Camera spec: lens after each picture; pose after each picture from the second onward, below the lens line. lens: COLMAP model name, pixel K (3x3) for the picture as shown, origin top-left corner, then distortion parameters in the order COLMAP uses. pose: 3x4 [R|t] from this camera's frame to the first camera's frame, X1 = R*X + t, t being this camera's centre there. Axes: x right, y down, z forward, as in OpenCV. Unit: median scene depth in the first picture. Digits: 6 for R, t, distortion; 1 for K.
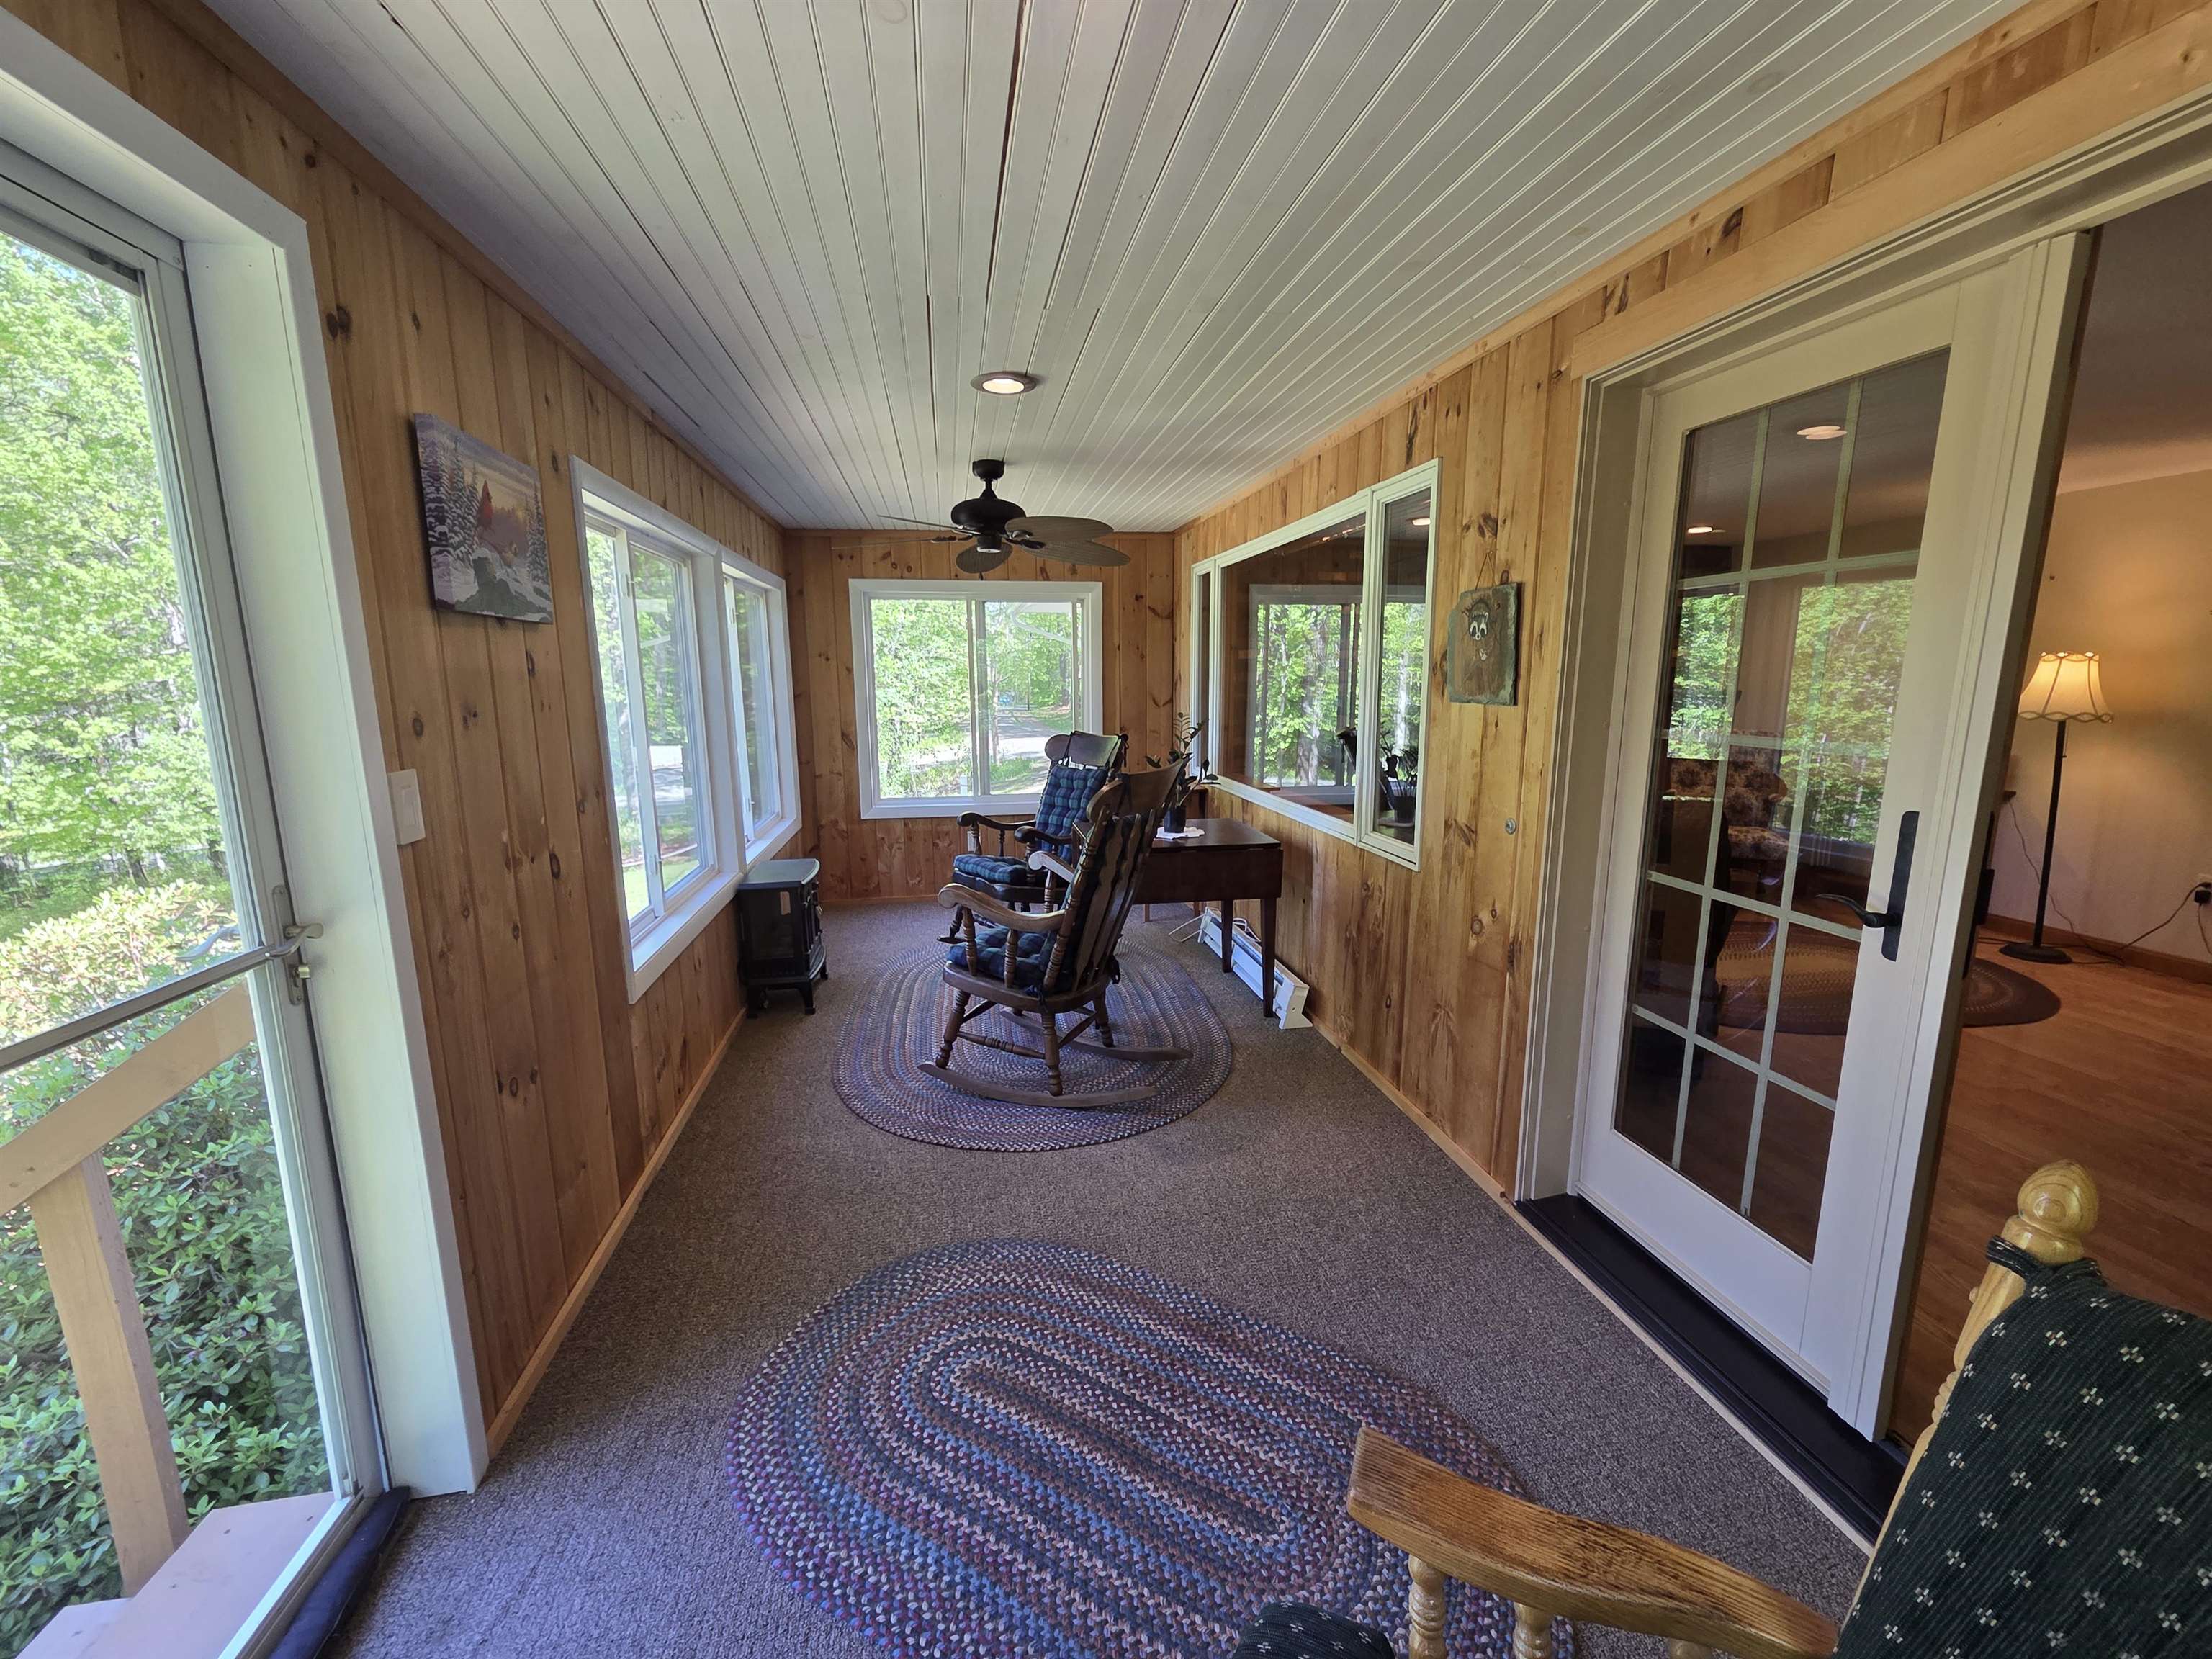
lens RADIAL K [[905.6, 0, 1108.0], [0, 905.6, 836.8], [0, 0, 1]] dist [0.002629, -0.000898]
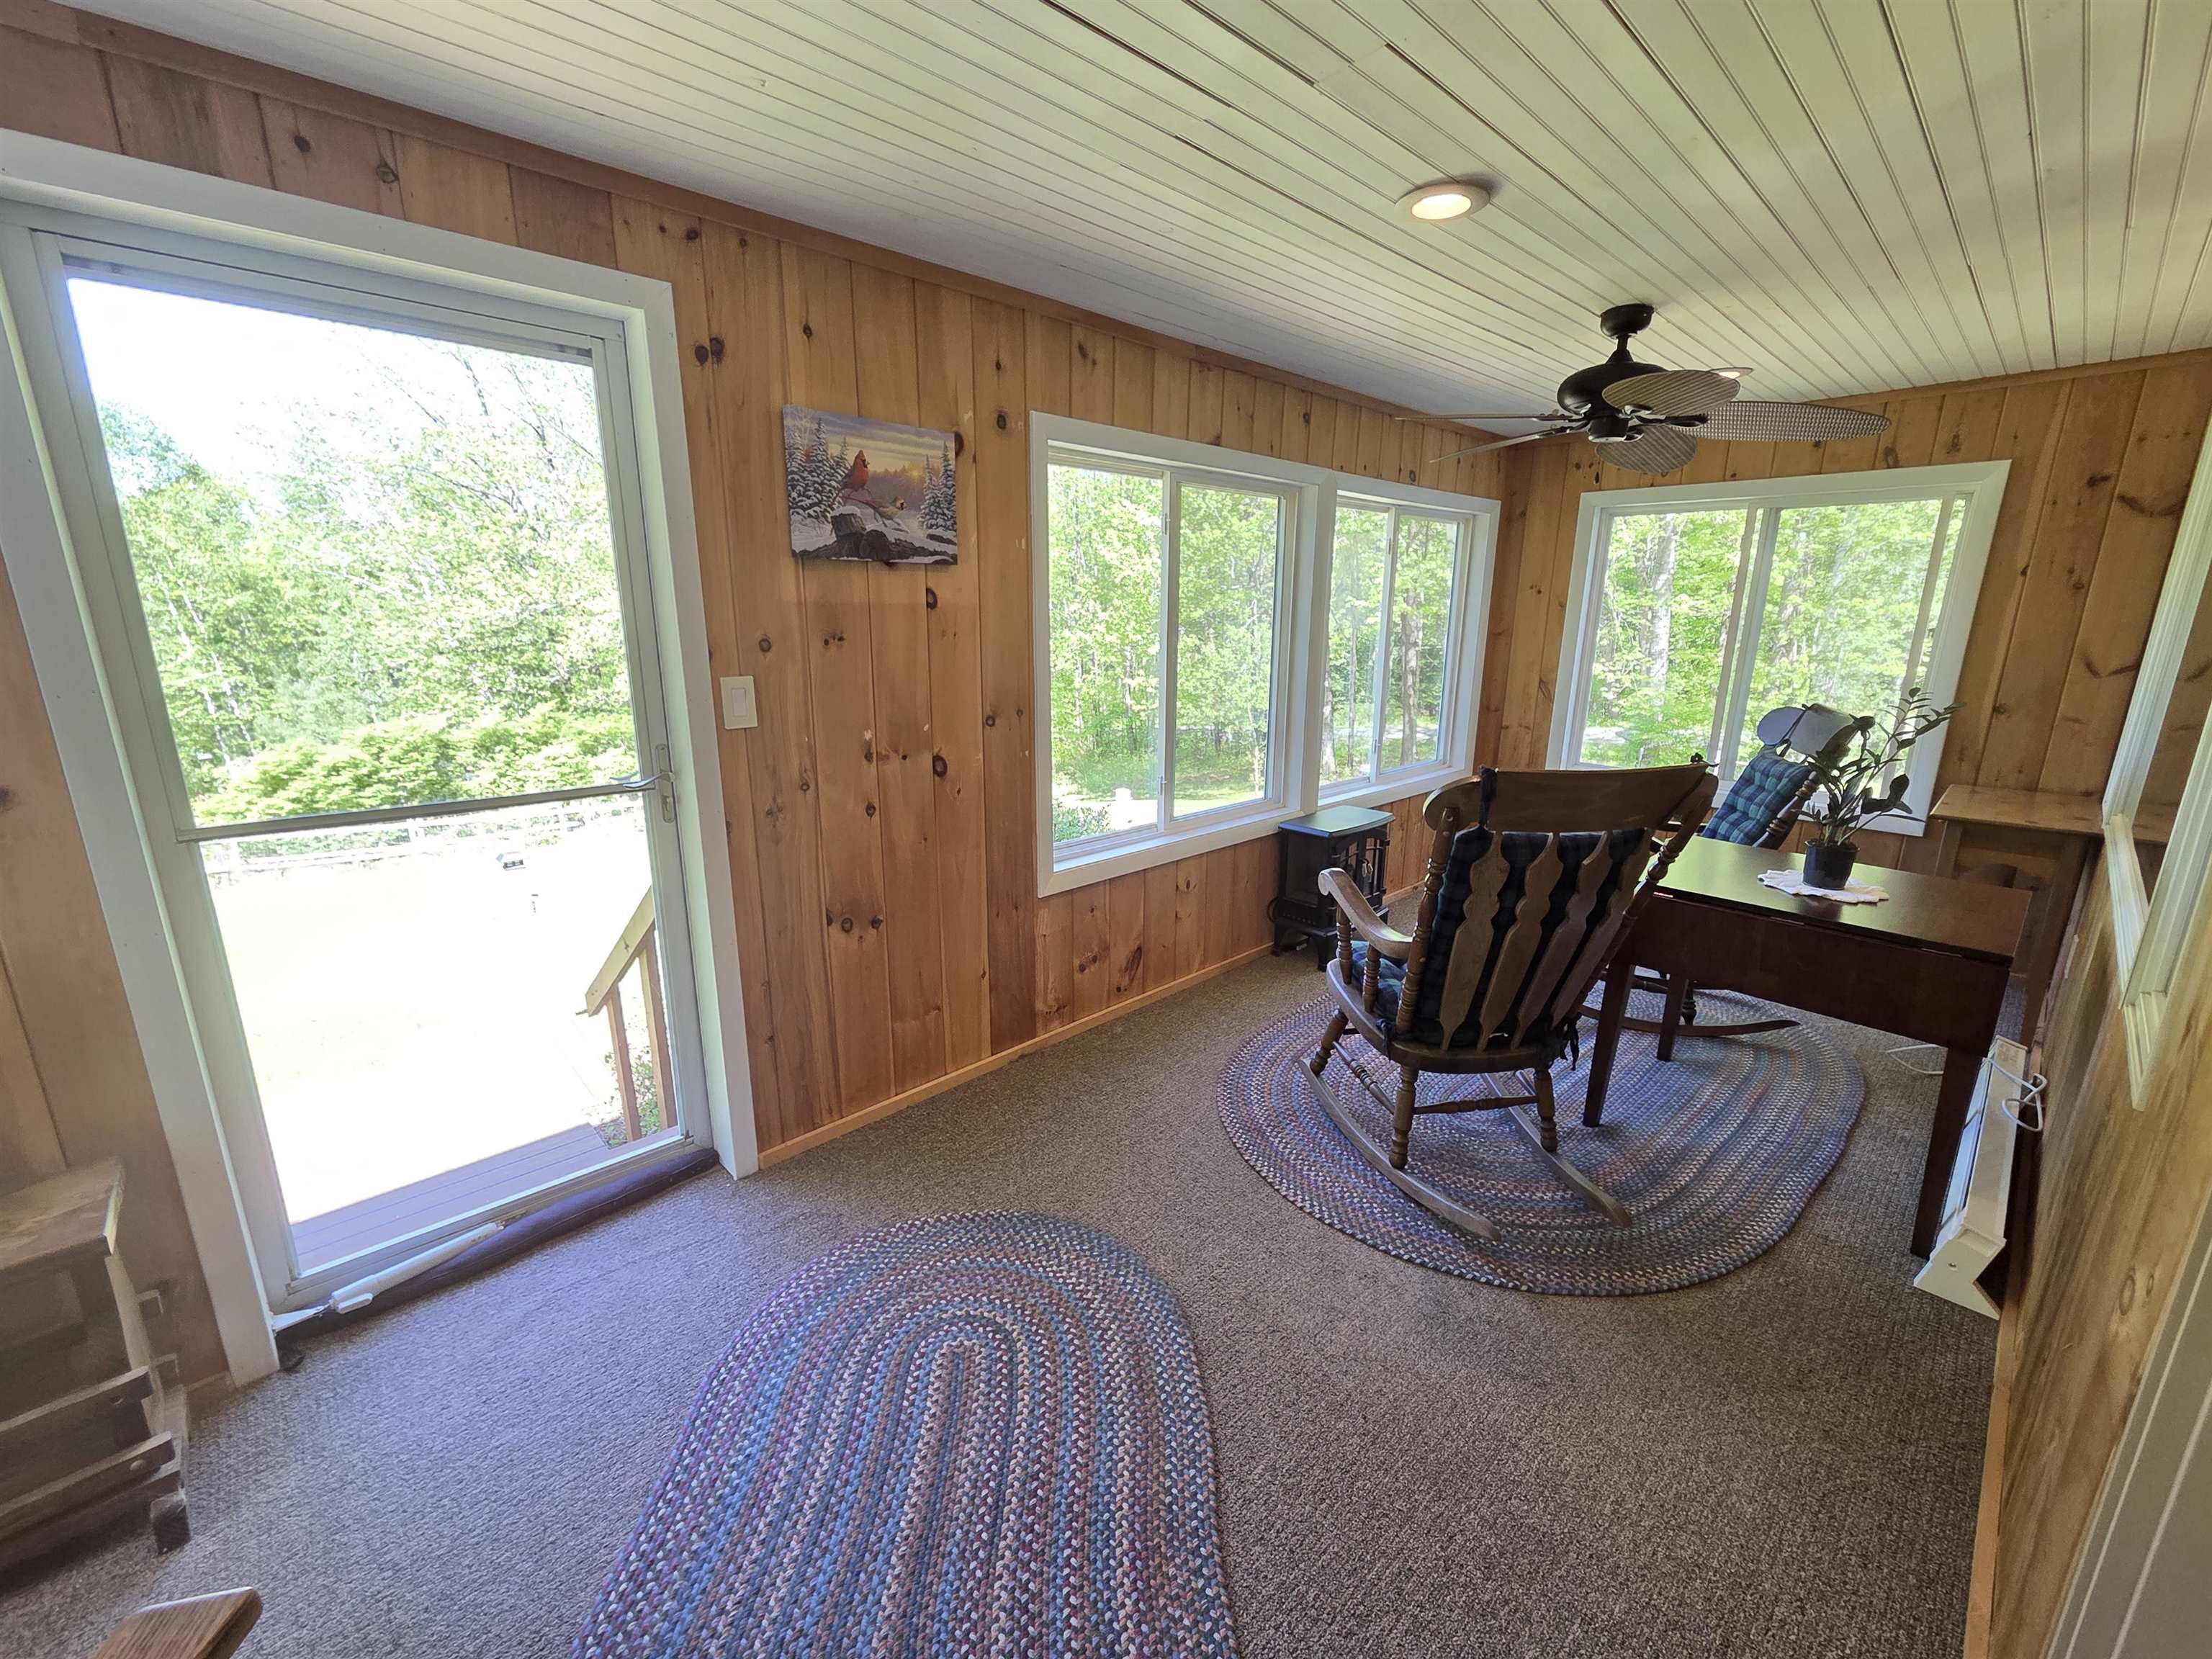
lens RADIAL K [[905.6, 0, 1120.4], [0, 905.6, 834.6], [0, 0, 1]] dist [0.002629, -0.000898]
pose [[0.558473, 0.214395, -0.801338, 0.440403], [-0.157964, 0.975832, 0.150991, -0.084578], [0.814343, 0.042259, 0.578843, 0.414549]]
